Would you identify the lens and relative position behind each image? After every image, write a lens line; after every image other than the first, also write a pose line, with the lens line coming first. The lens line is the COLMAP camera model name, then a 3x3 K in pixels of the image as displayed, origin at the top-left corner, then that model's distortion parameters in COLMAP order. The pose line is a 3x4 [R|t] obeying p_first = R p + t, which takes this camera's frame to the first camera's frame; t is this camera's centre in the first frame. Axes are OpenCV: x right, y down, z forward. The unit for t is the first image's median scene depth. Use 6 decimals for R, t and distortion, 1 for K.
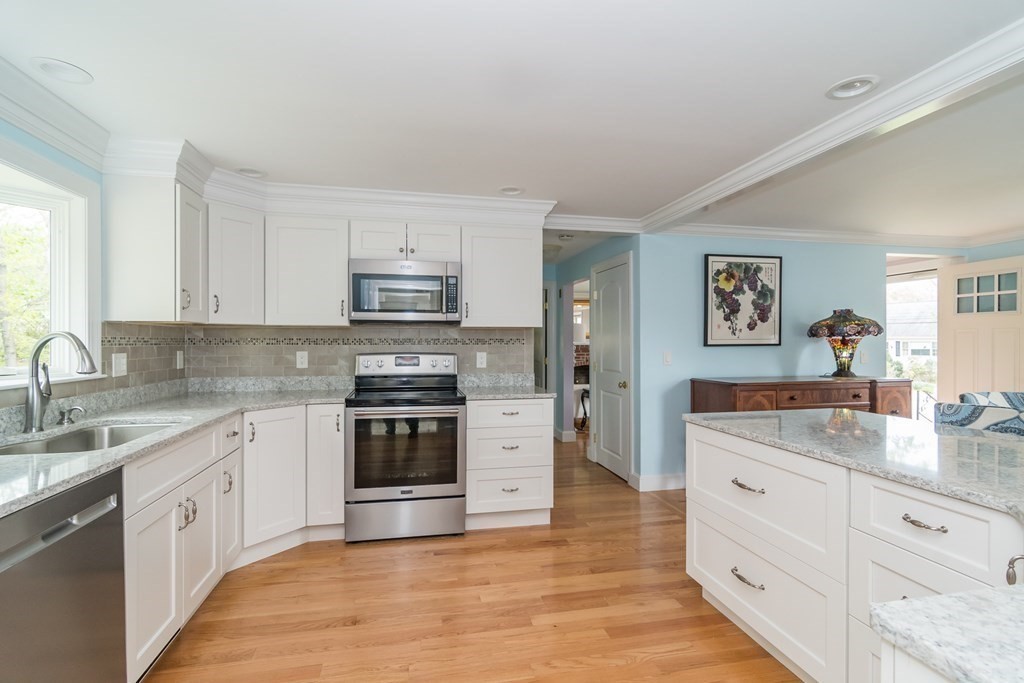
lens RADIAL K [[499.1, 0, 507.5], [0, 499.1, 338.7], [0, 0, 1]] dist [0.002613, 0.000738]
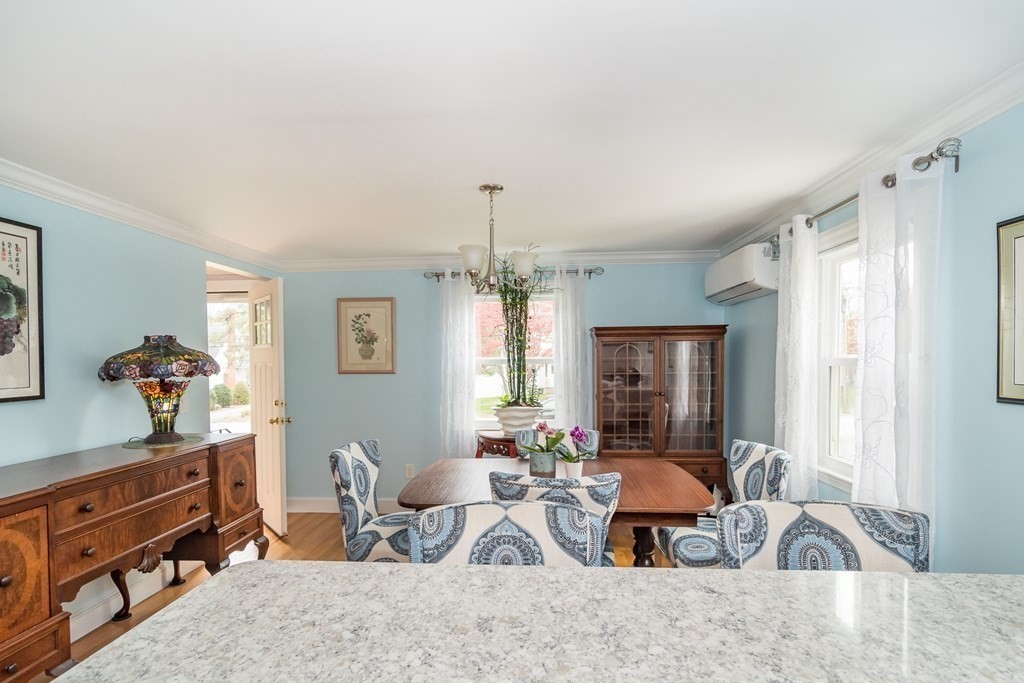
lens RADIAL K [[499.1, 0, 511.1], [0, 499.1, 373.4], [0, 0, 1]] dist [0.002613, 0.000738]
pose [[0.279341, -0.029107, 0.959751, 0.190326], [0.002126, 0.999557, 0.029696, -0.028776], [-0.960190, -0.006255, 0.279279, 0.403251]]
